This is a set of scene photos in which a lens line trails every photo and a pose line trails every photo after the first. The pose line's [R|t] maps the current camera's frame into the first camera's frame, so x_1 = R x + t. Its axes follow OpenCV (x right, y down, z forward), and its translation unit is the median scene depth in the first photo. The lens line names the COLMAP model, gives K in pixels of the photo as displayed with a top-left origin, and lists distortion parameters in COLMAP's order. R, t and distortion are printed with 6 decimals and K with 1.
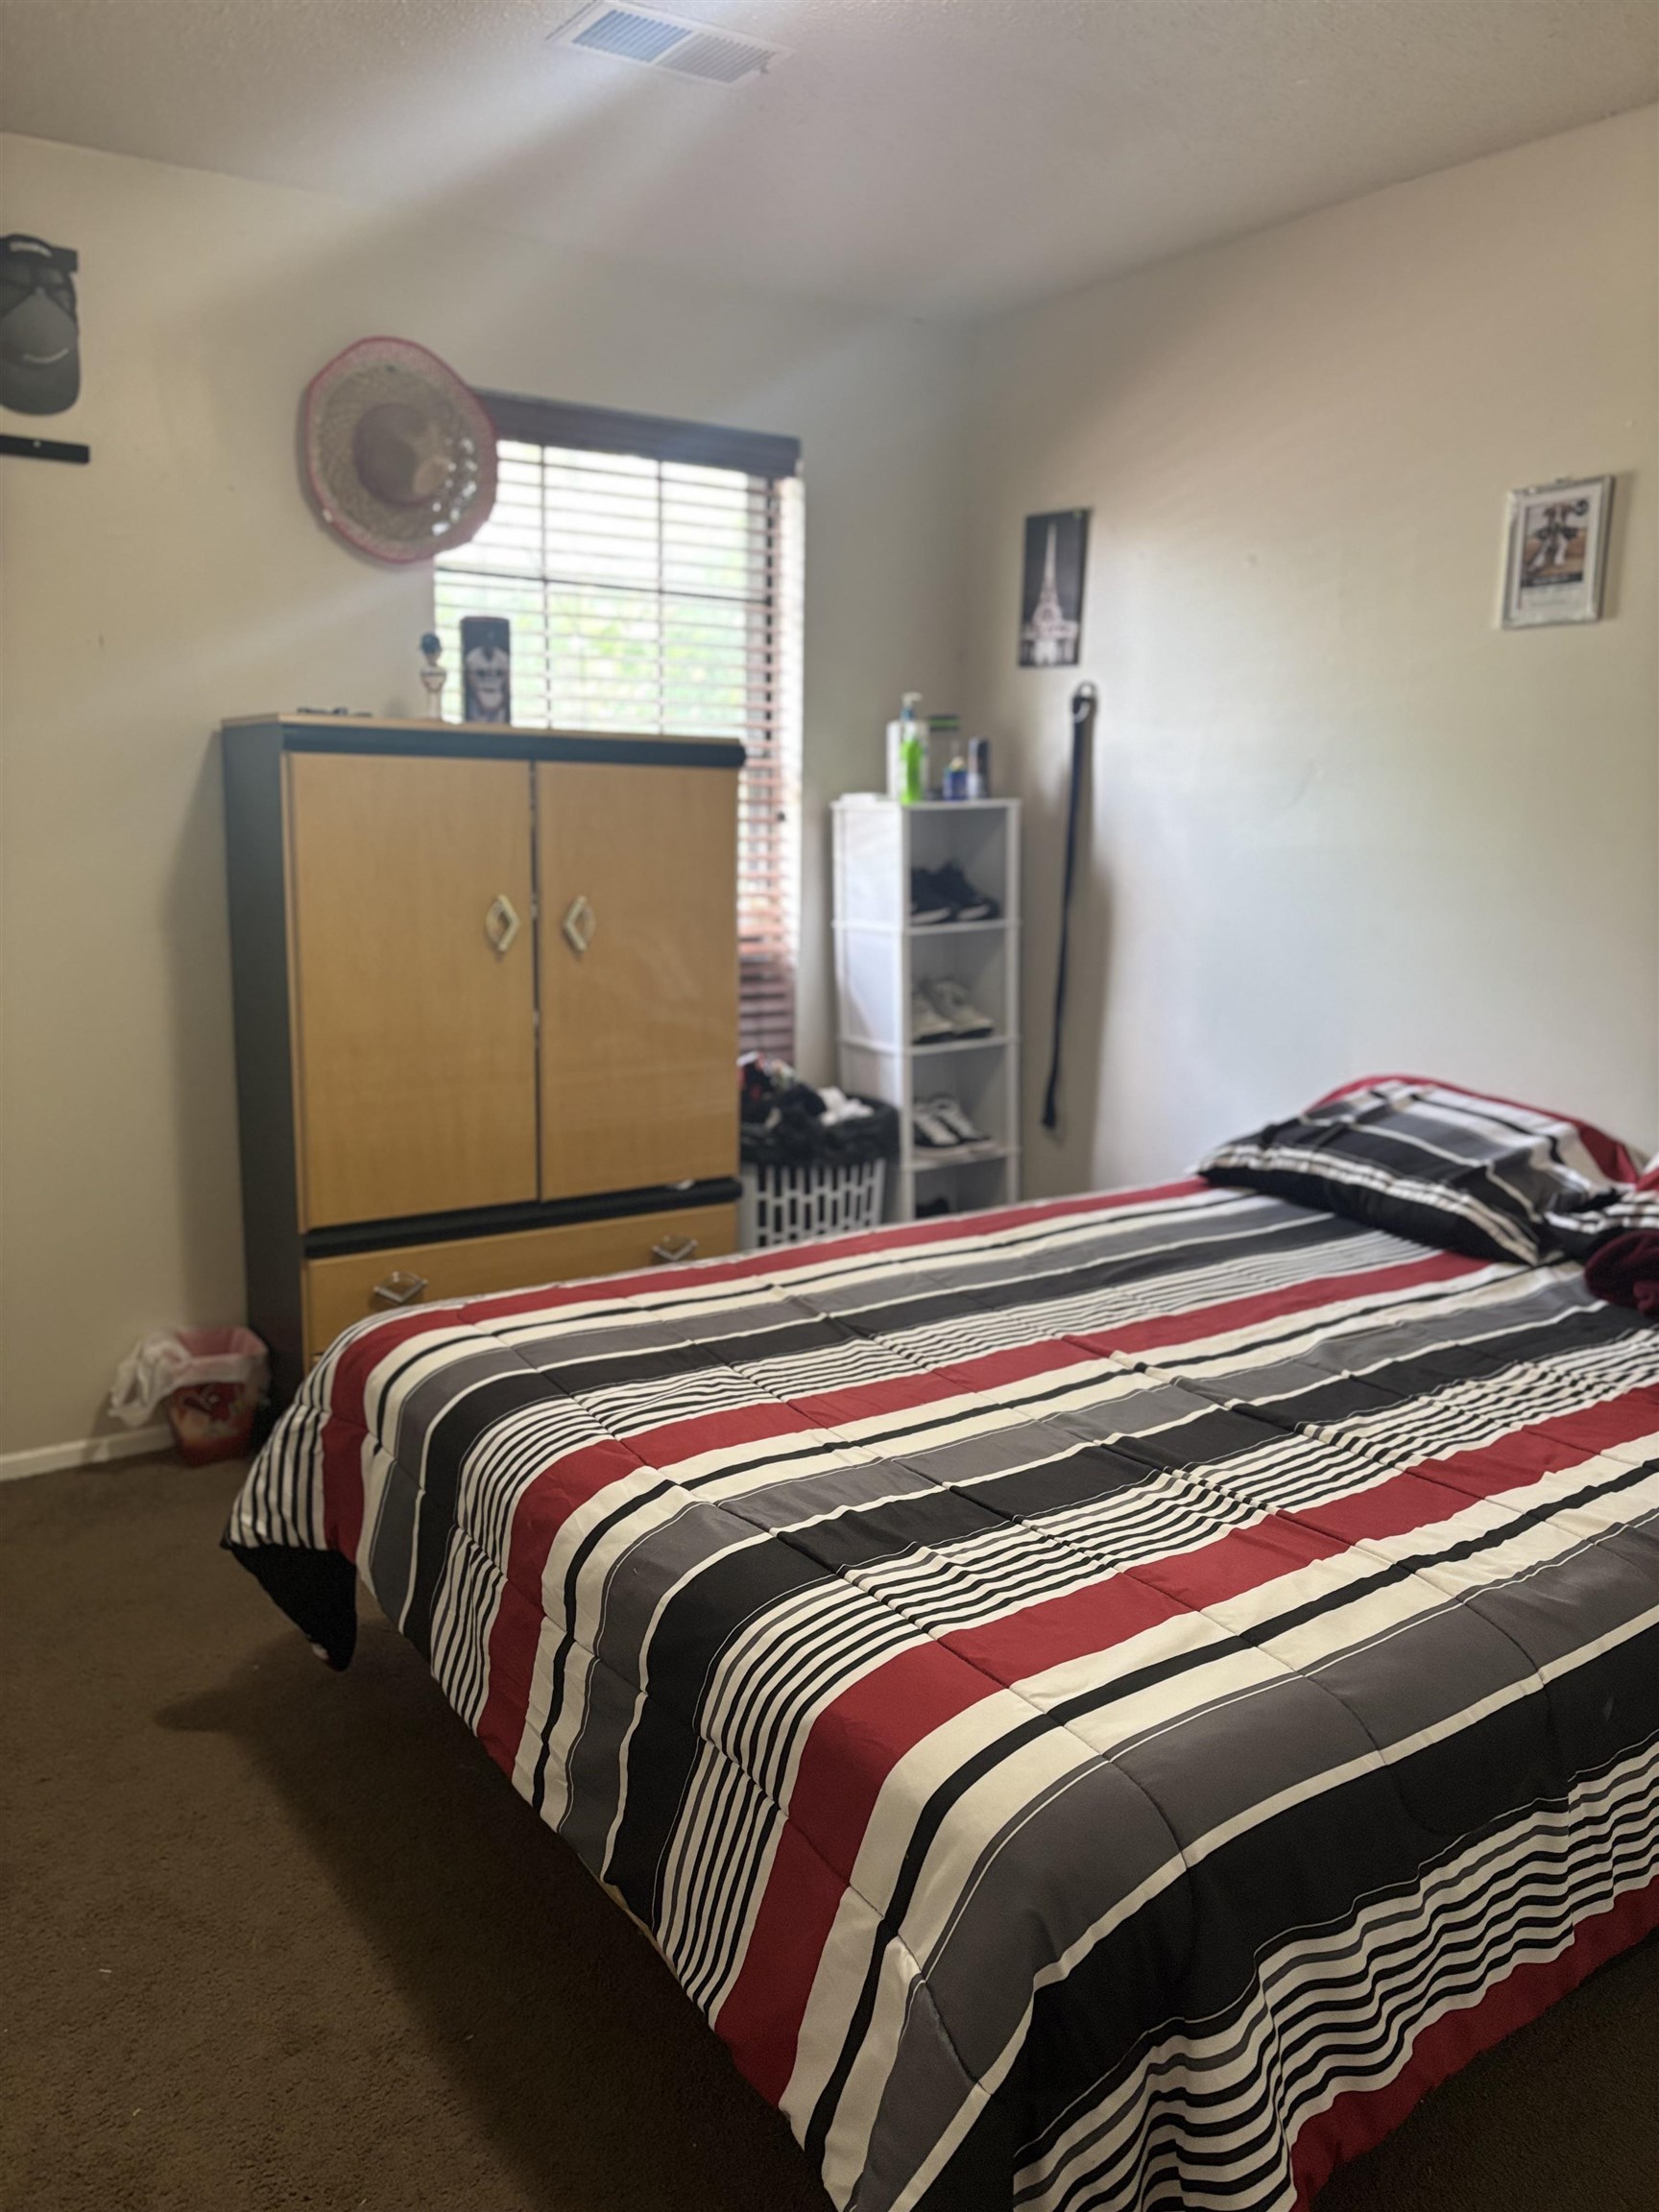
lens RADIAL K [[1683.4, 0, 816.2], [0, 1683.4, 1104.5], [0, 0, 1]] dist [0.031620, -0.007332]
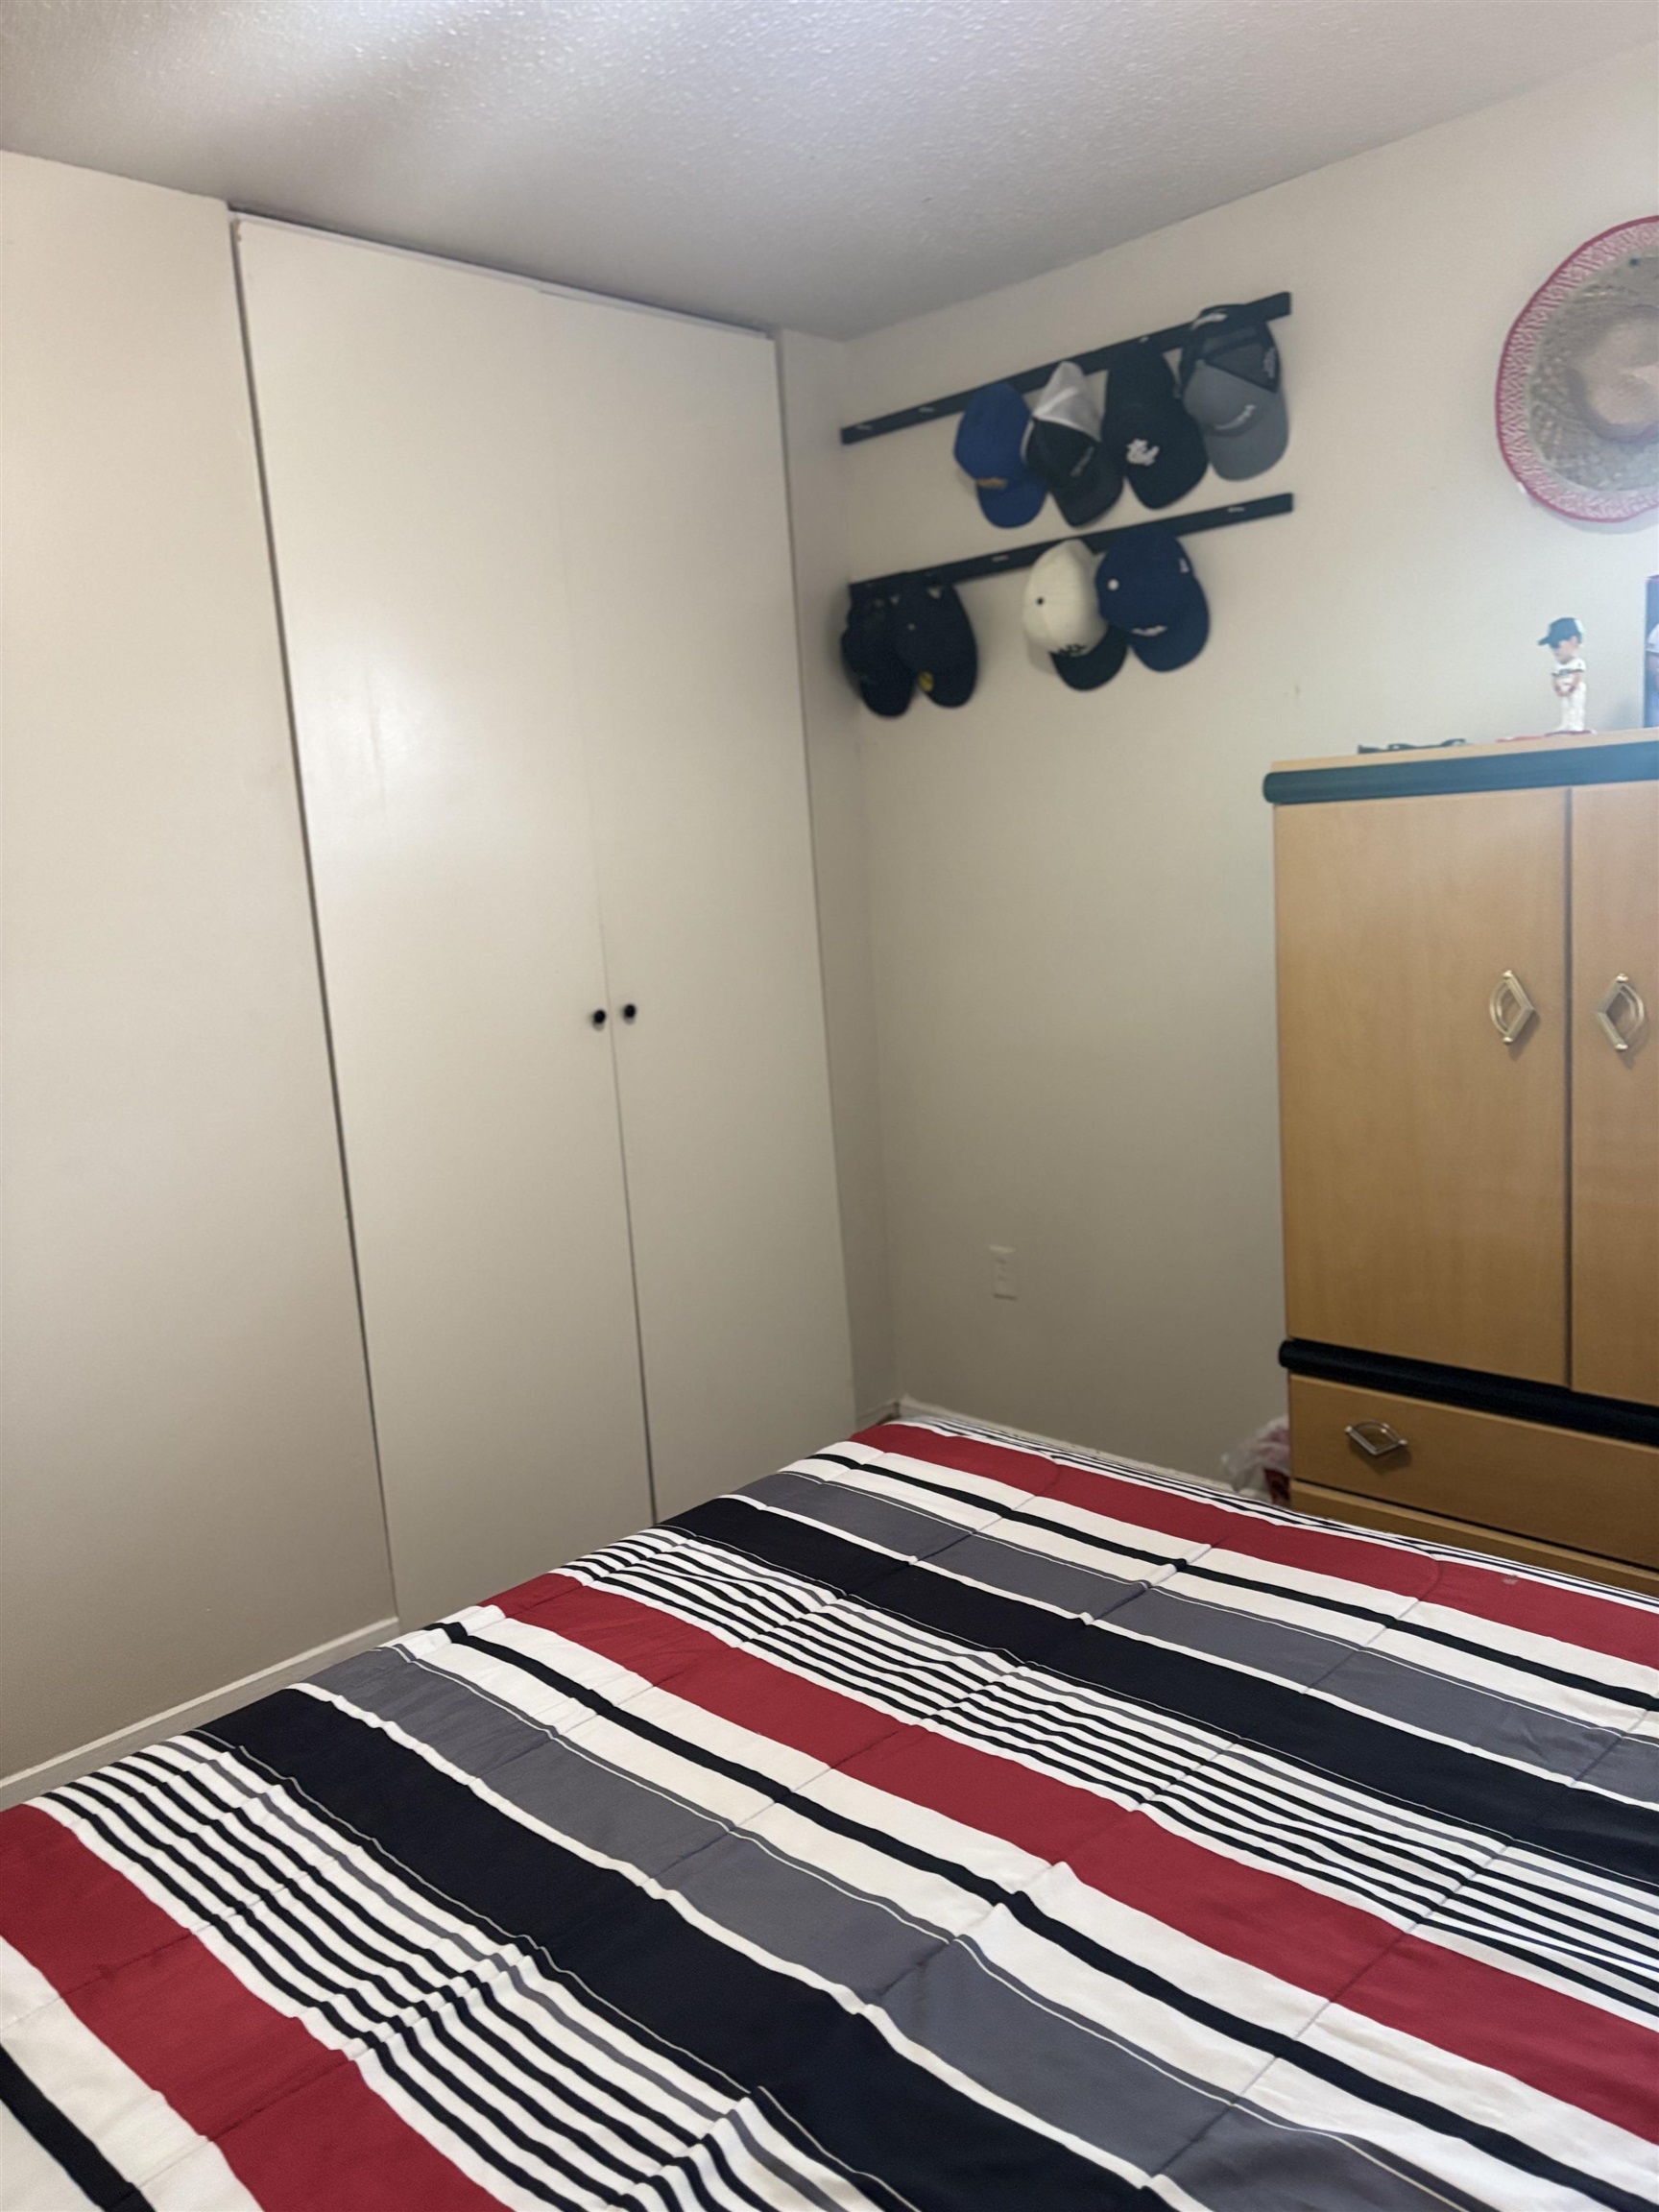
lens RADIAL K [[1683.4, 0, 818.5], [0, 1683.4, 1105.3], [0, 0, 1]] dist [0.031620, -0.007332]
pose [[0.183759, 0.127144, -0.974714, 0.555152], [-0.103760, 0.988569, 0.109389, -0.130536], [0.977480, 0.081035, 0.194850, 0.631258]]
